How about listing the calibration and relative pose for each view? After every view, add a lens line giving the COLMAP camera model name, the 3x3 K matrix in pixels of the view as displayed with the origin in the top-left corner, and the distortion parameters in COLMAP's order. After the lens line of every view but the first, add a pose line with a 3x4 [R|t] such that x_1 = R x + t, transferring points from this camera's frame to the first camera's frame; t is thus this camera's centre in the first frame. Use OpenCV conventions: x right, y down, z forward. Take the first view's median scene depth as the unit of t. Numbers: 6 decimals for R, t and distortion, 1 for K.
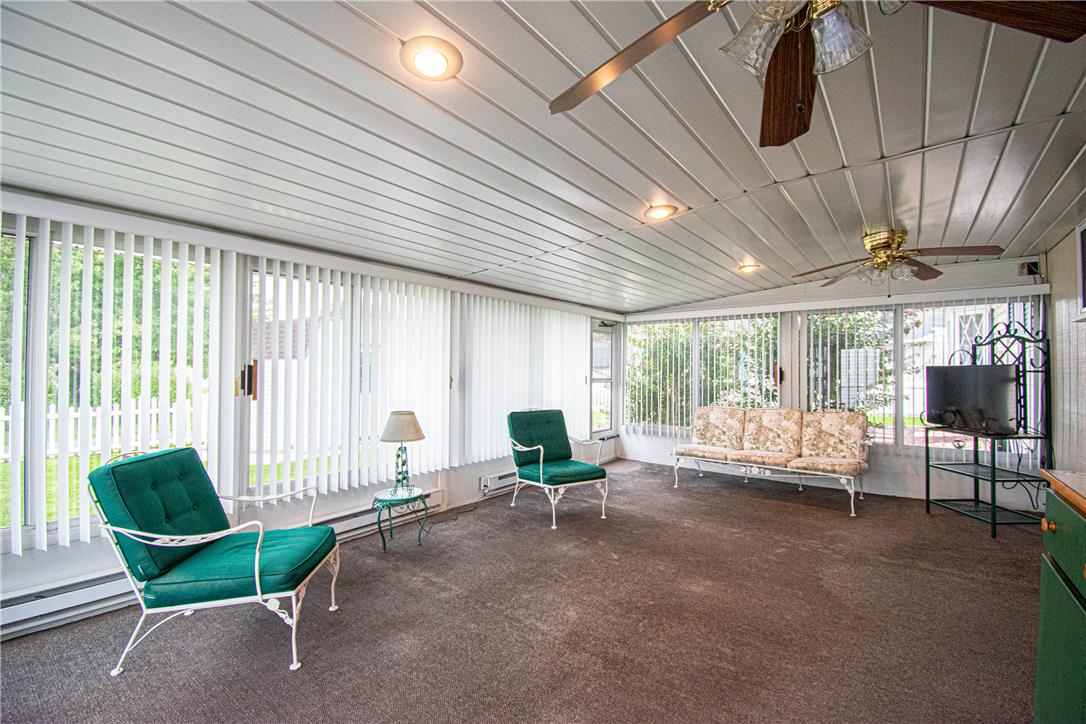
lens RADIAL K [[477.7, 0, 543.0], [0, 477.7, 362.0], [0, 0, 1]] dist [0.023160, -0.031012]
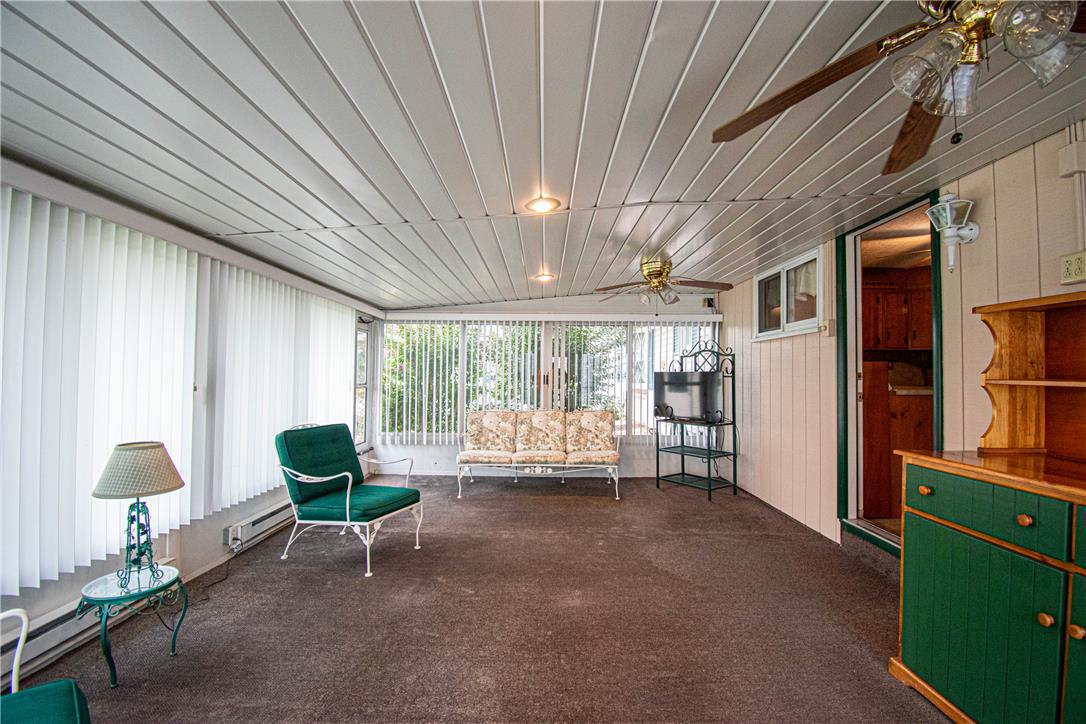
lens RADIAL K [[477.7, 0, 543.0], [0, 477.7, 362.0], [0, 0, 1]] dist [0.023160, -0.031012]
pose [[0.787511, 0.019319, 0.615998, -0.223008], [-0.015909, 0.999813, -0.011017, 0.000872], [-0.616096, -0.001124, 0.787670, 0.187561]]
